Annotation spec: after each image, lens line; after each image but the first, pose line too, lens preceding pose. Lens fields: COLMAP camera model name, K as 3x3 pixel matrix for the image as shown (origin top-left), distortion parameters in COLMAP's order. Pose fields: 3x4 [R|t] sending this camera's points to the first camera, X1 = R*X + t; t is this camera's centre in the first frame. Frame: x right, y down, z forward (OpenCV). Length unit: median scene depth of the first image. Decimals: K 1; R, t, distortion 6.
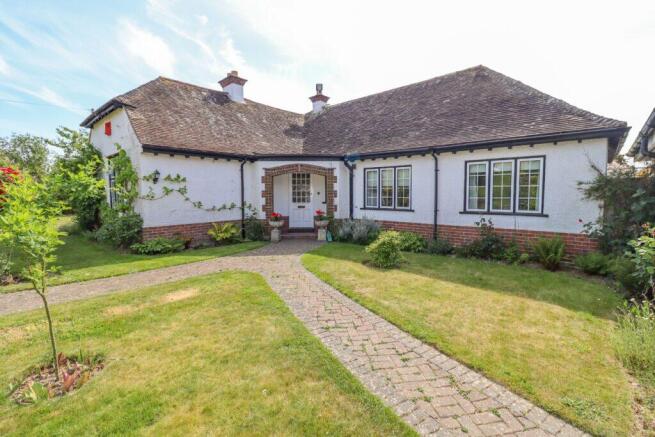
lens RADIAL K [[303.5, 0, 328.5], [0, 303.5, 213.9], [0, 0, 1]] dist [0.004240, -0.012443]
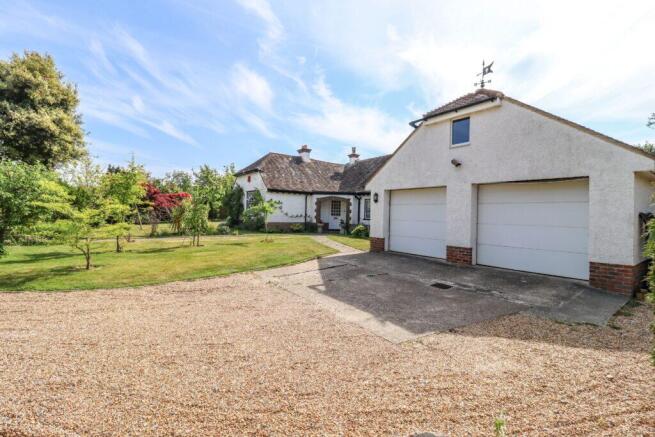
lens RADIAL K [[303.5, 0, 328.5], [0, 303.5, 213.9], [0, 0, 1]] dist [0.004240, -0.012443]
pose [[0.977389, 0.031120, -0.209146, 0.299098], [-0.046565, 0.996506, -0.069337, 0.095002], [0.206258, 0.077508, 0.975423, -0.979000]]
